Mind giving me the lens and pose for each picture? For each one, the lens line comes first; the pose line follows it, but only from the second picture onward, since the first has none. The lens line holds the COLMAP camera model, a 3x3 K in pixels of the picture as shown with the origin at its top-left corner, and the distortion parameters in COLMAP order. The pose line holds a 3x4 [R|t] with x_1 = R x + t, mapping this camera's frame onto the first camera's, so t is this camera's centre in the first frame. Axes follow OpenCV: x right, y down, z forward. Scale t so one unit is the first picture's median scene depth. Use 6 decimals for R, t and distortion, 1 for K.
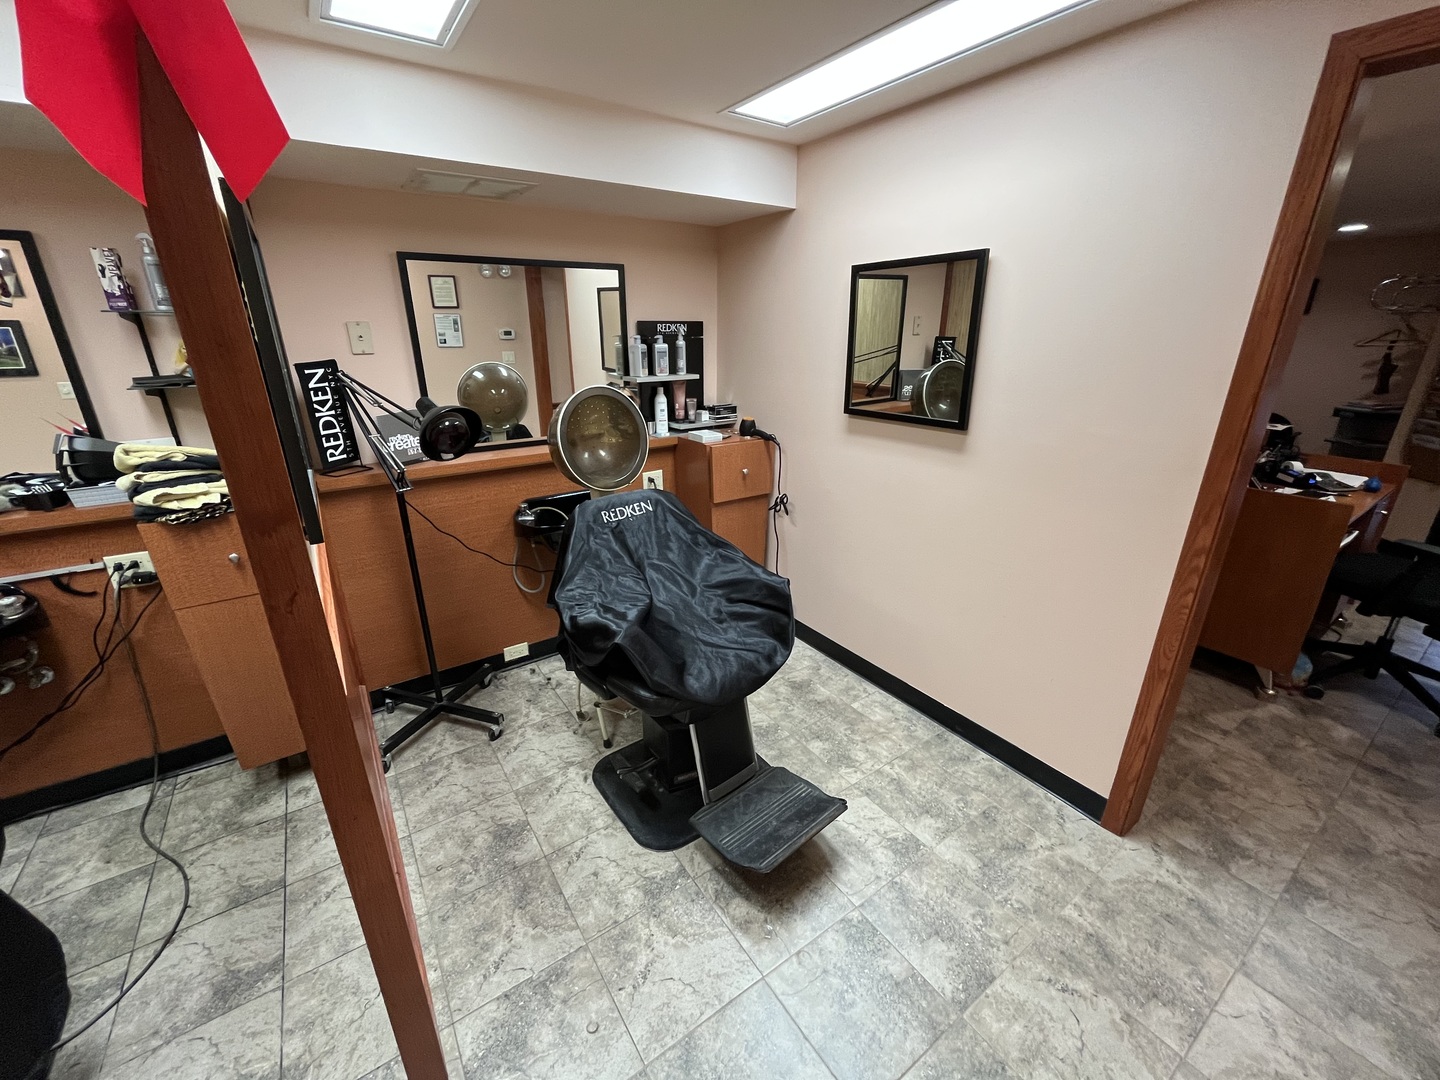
lens RADIAL K [[582.5, 0, 717.3], [0, 582.5, 536.9], [0, 0, 1]] dist [-0.003625, 0.000138]
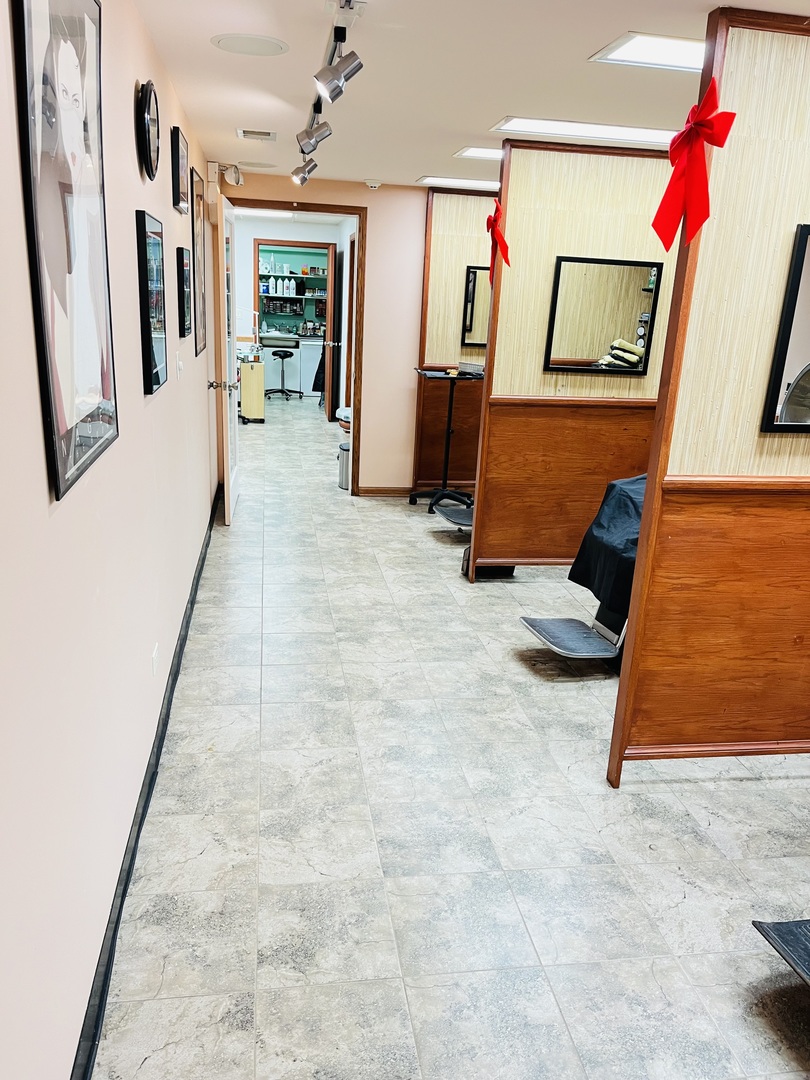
lens RADIAL K [[816.9, 0, 400.7], [0, 816.9, 541.9], [0, 0, 1]] dist [0.065171, -0.092372]
pose [[-0.430404, 0.240702, -0.869951, 1.026277], [-0.354031, 0.841546, 0.407998, -0.175882], [0.830310, 0.483593, -0.276989, 0.526517]]
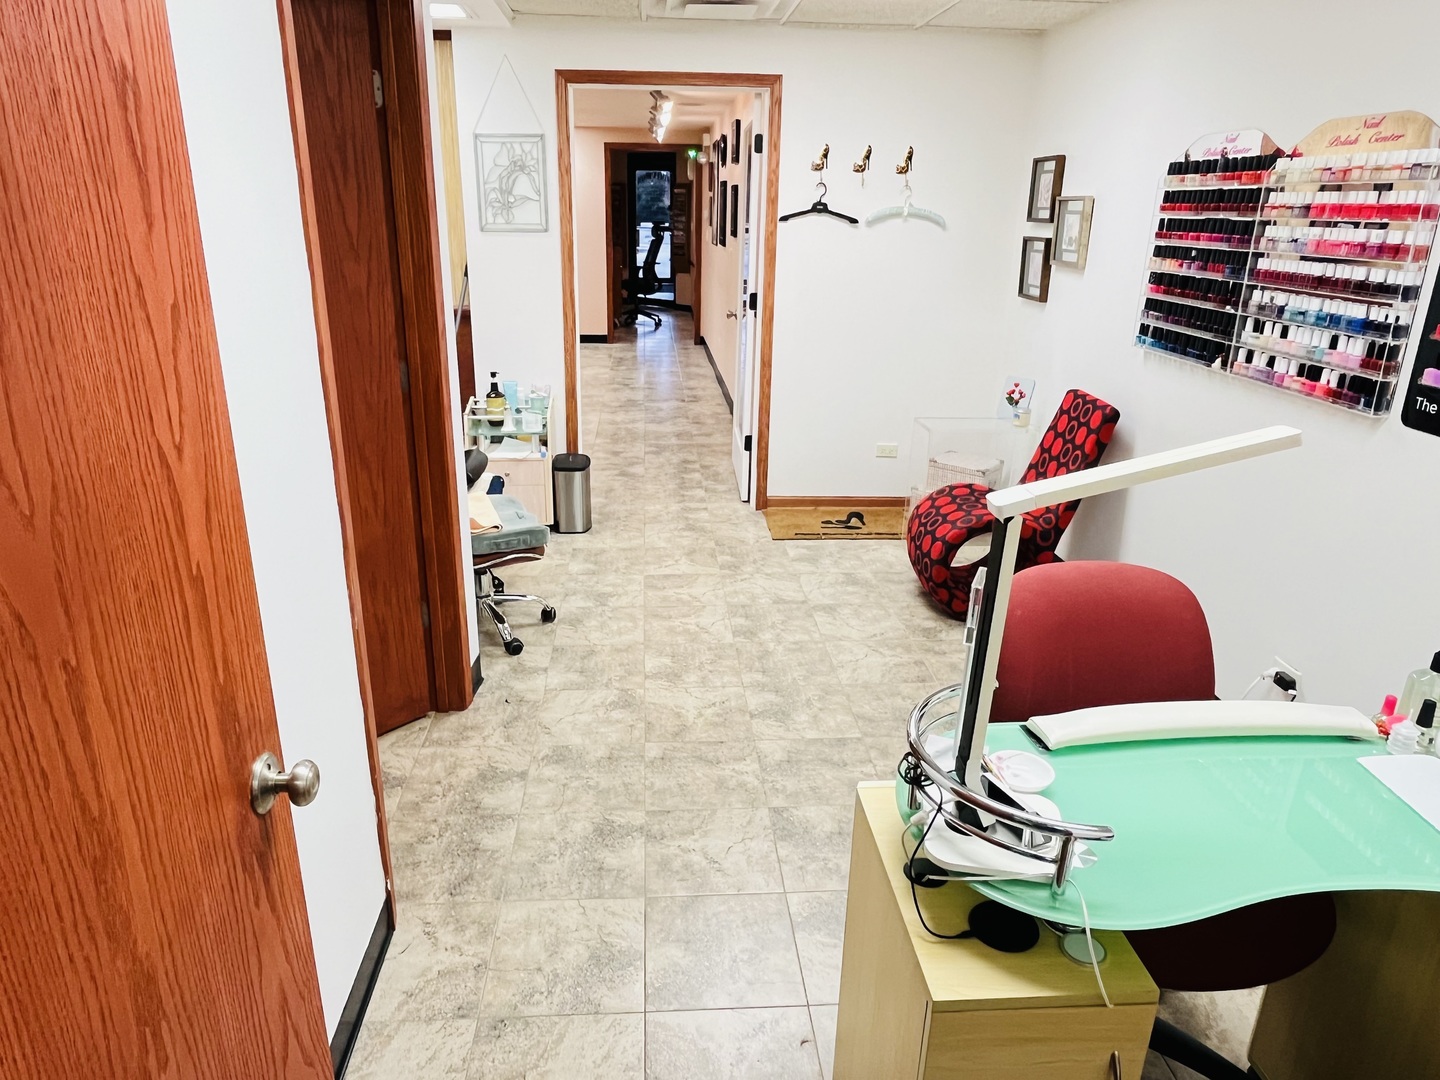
lens RADIAL K [[935.1, 0, 711.7], [0, 935.1, 536.9], [0, 0, 1]] dist [-0.005067, -0.001720]
pose [[0.507938, -0.282092, 0.813894, -3.924141], [0.278273, 0.947932, 0.154884, 0.910895], [-0.815208, 0.147813, 0.559989, -2.475606]]
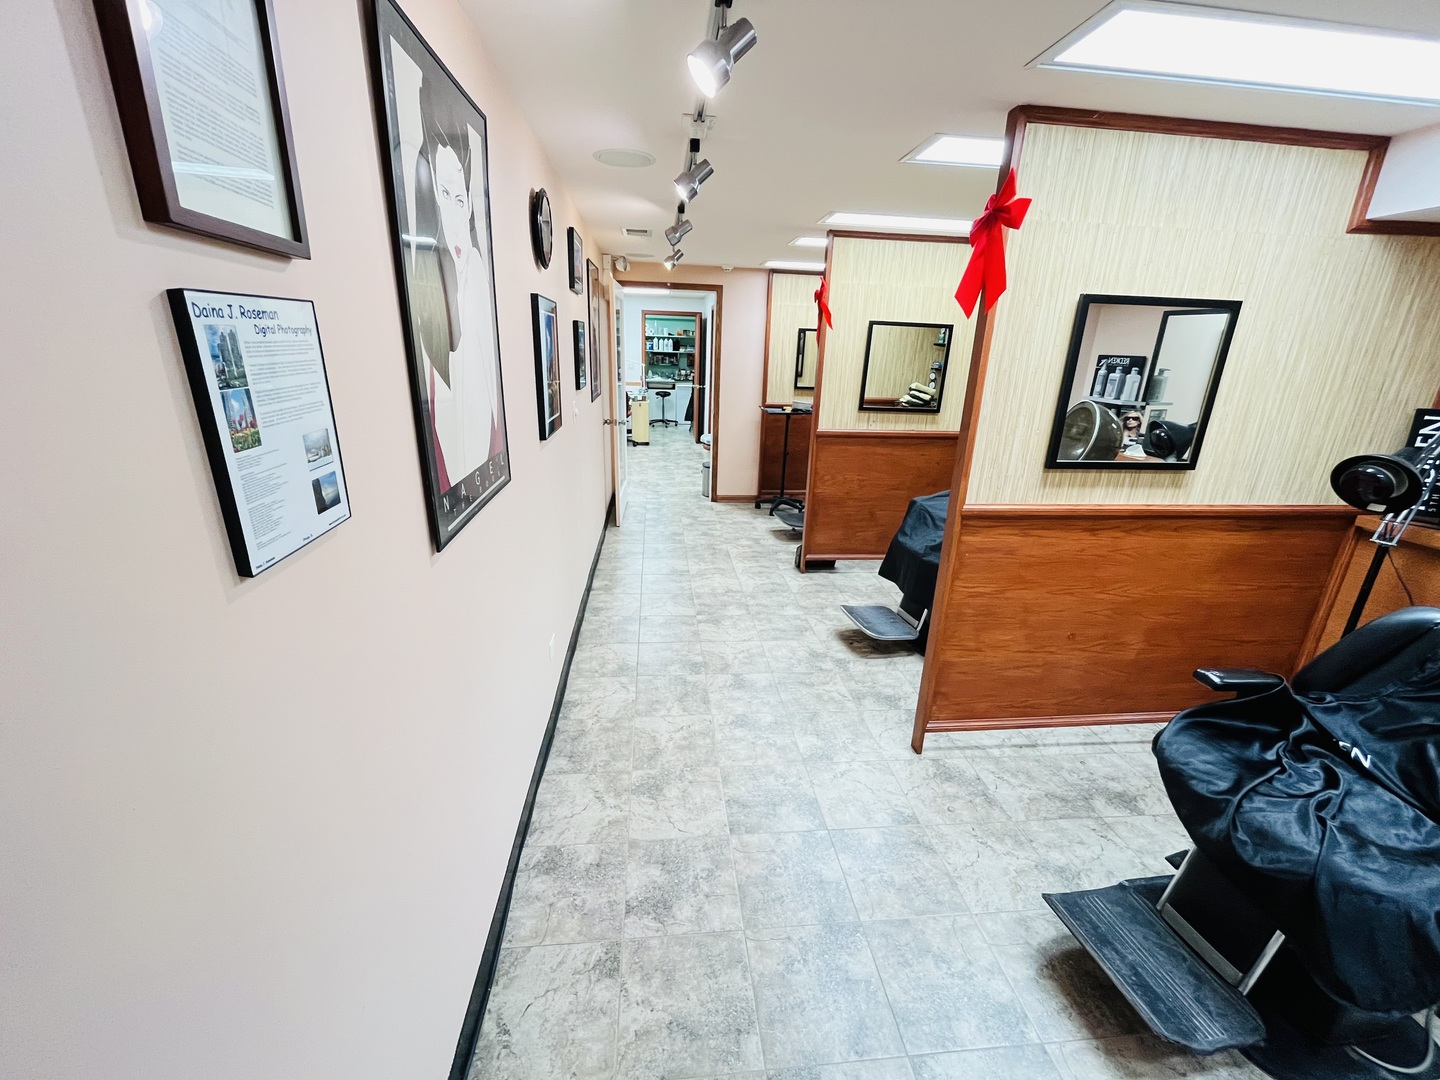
lens RADIAL K [[586.1, 0, 718.3], [0, 586.1, 536.0], [0, 0, 1]] dist [-0.004466, 0.000480]
pose [[-0.477373, 0.257027, -0.840270, 0.866781], [-0.330887, 0.833292, 0.442875, -0.170774], [0.814020, 0.489451, -0.312744, 0.459949]]
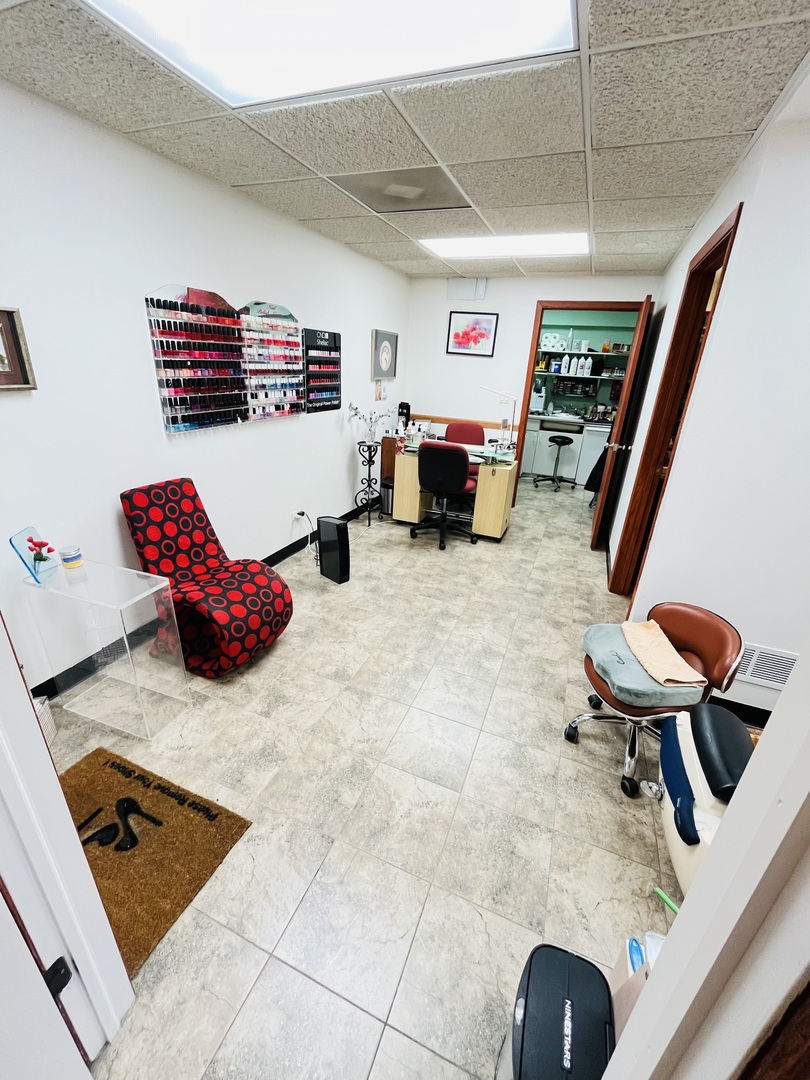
lens RADIAL K [[439.6, 0, 407.9], [0, 439.6, 538.3], [0, 0, 1]] dist [-0.004466, 0.000480]
pose [[-0.830094, 0.167829, -0.531769, -1.785476], [-0.239929, 0.753348, 0.612291, 0.394242], [0.503367, 0.635846, -0.585083, -0.976470]]
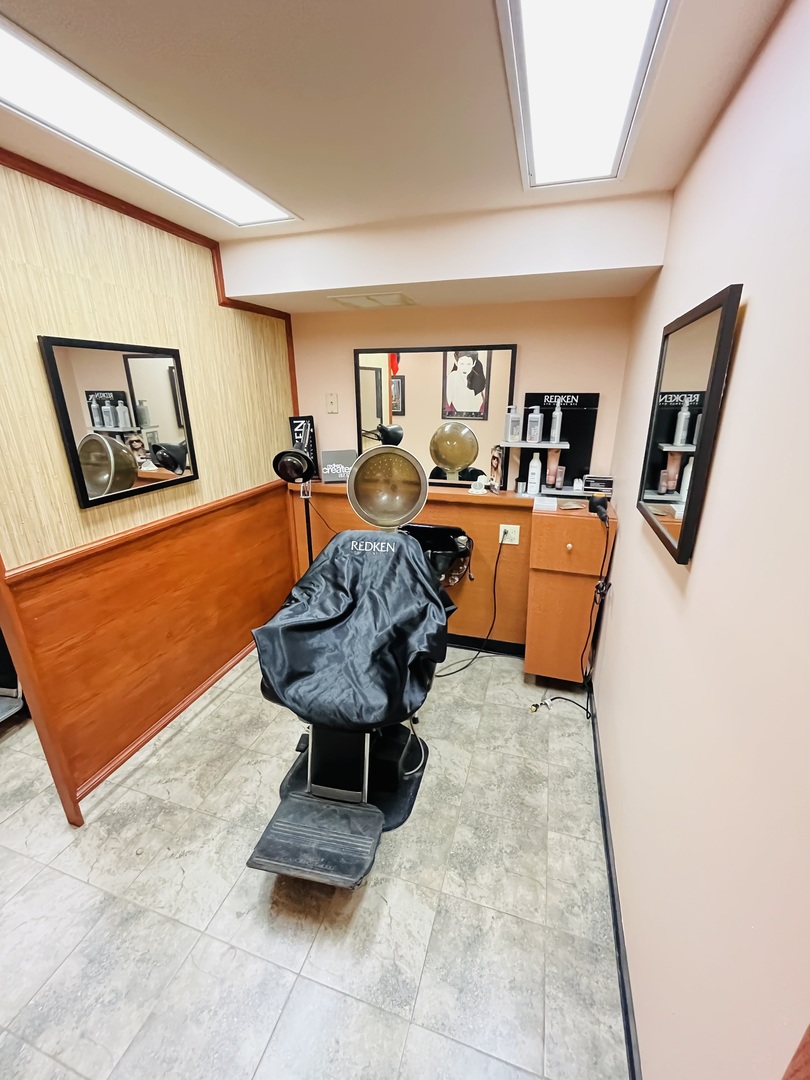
lens RADIAL K [[439.6, 0, 407.9], [0, 439.6, 538.3], [0, 0, 1]] dist [-0.004466, 0.000480]
pose [[0.617818, 0.252717, -0.744604, 0.645426], [-0.267868, 0.957948, 0.102869, -0.194132], [0.739289, 0.135902, 0.659532, 0.470410]]
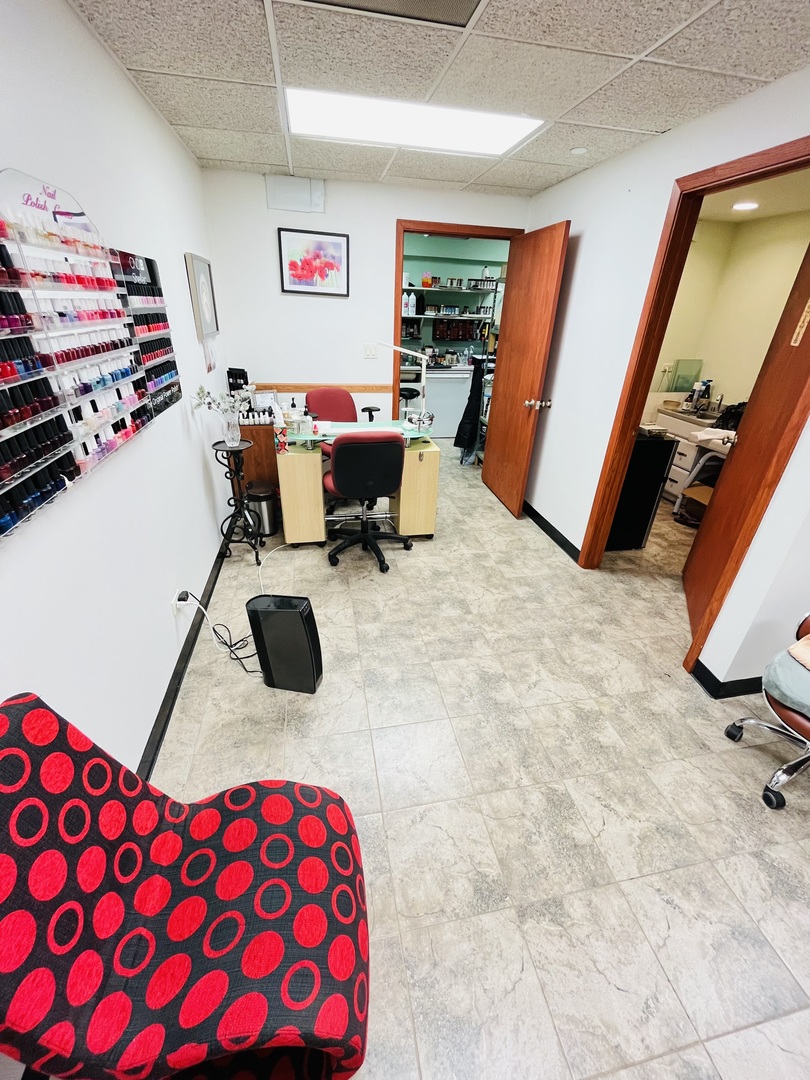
lens RADIAL K [[440.4, 0, 408.1], [0, 440.4, 537.1], [0, 0, 1]] dist [-0.000974, -0.000089]
pose [[-0.393332, 0.414829, -0.820492, -1.814030], [-0.350035, 0.757648, 0.550858, 0.674811], [0.850156, 0.503871, -0.152802, -1.806210]]
